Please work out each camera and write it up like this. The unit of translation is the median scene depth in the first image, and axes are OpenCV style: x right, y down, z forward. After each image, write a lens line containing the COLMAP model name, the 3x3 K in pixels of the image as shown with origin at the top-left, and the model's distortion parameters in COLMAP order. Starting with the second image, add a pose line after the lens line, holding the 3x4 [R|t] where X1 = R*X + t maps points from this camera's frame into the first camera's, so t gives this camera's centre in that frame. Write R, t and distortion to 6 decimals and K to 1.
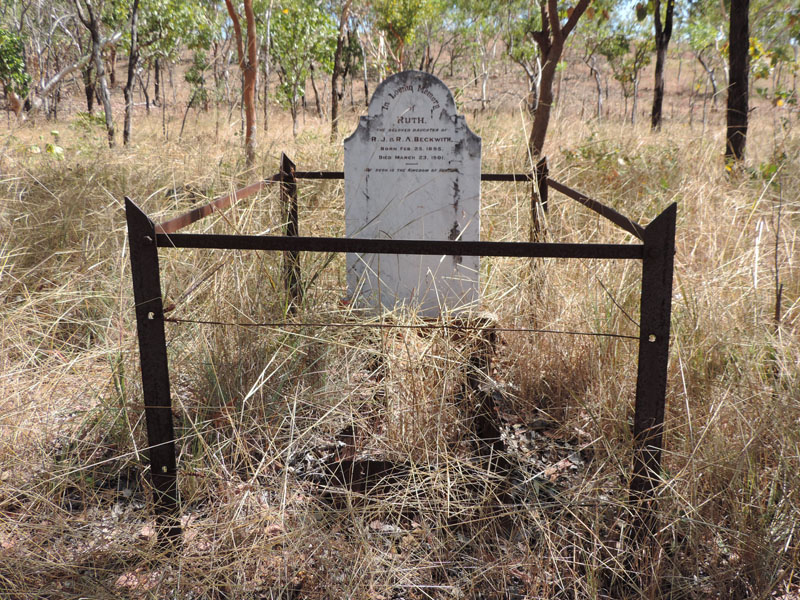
lens RADIAL K [[815.1, 0, 399.6], [0, 815.1, 301.5], [0, 0, 1]] dist [0.009456, 0.000000]
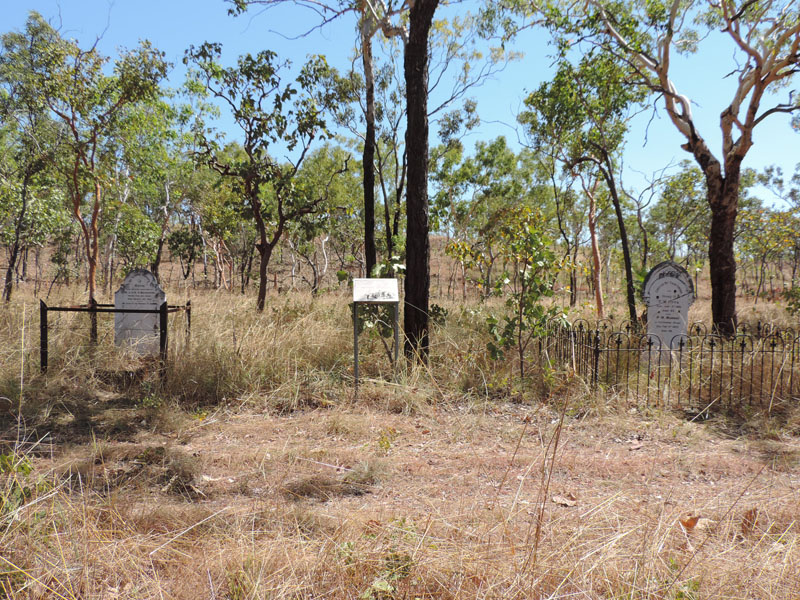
lens RADIAL K [[780.4, 0, 401.4], [0, 780.4, 303.1], [0, 0, 1]] dist [-0.010105, 0.000000]
pose [[0.984466, 0.011804, 0.175176, 0.434391], [0.025579, 0.977449, -0.209616, 0.422894], [-0.173700, 0.210841, 0.961964, -1.732886]]
